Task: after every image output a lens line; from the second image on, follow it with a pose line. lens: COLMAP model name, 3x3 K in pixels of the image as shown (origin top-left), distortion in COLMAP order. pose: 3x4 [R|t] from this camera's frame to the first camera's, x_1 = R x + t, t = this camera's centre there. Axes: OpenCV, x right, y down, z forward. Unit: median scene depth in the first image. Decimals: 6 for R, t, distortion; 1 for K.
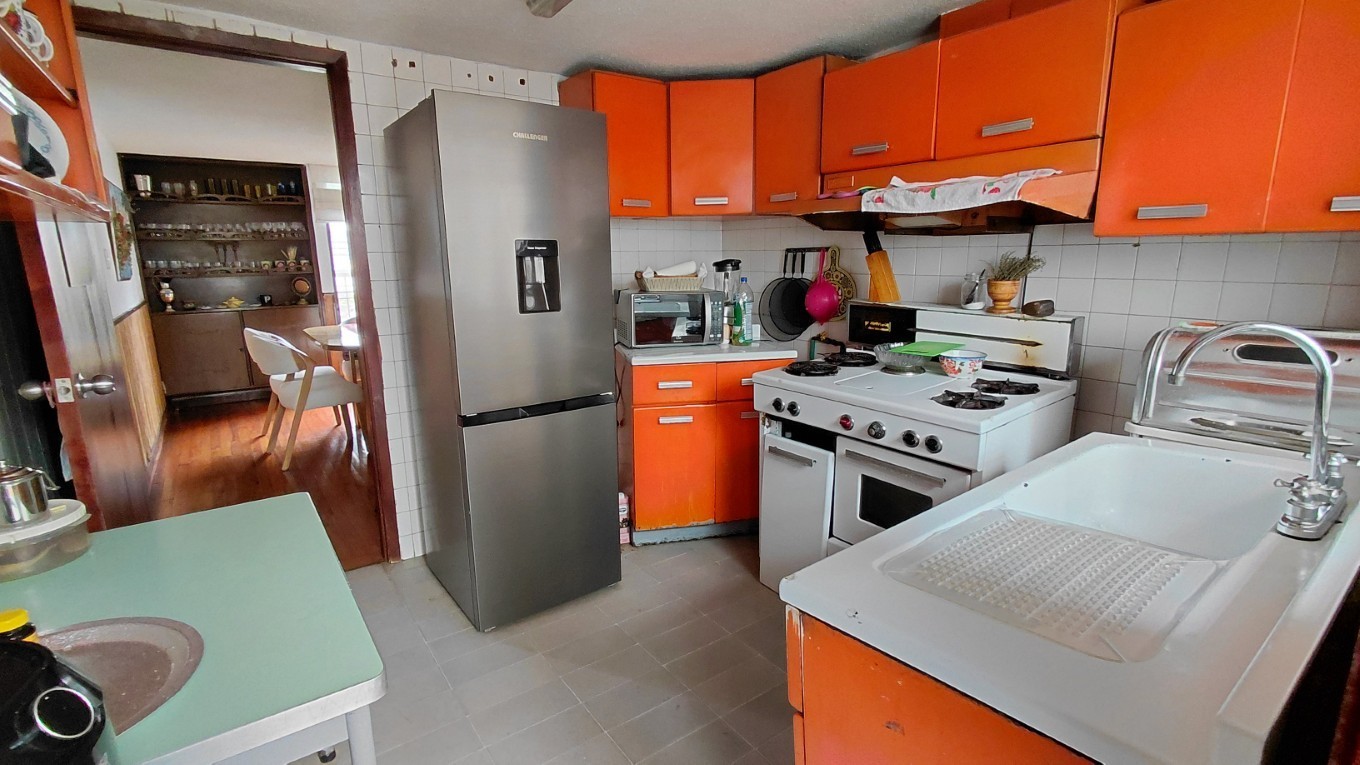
lens RADIAL K [[628.5, 0, 677.7], [0, 628.5, 392.7], [0, 0, 1]] dist [0.000551, -0.000308]
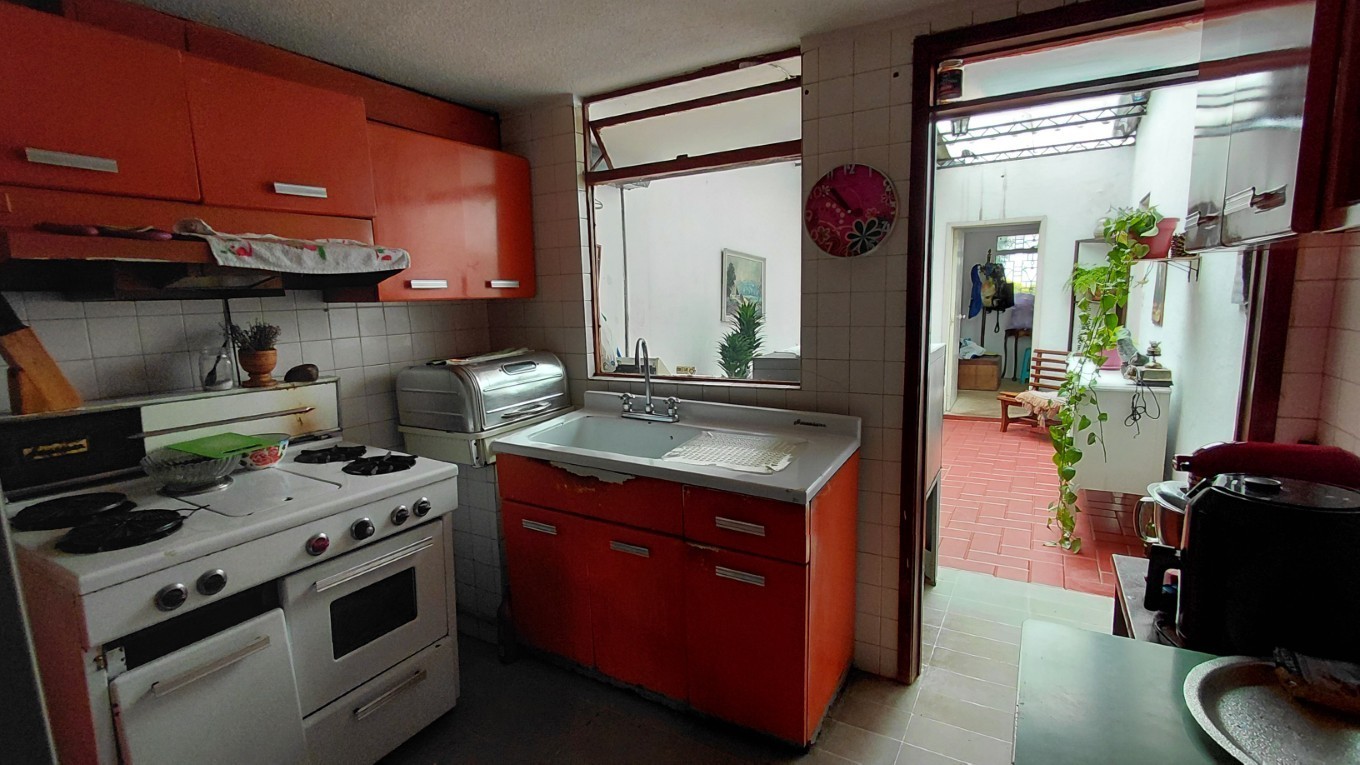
lens RADIAL K [[628.5, 0, 677.7], [0, 628.5, 392.7], [0, 0, 1]] dist [0.000551, -0.000308]
pose [[-0.371981, -0.126450, 0.919587, -0.547300], [0.228774, 0.947630, 0.222847, -0.191810], [-0.899607, 0.293272, -0.323572, 0.802304]]
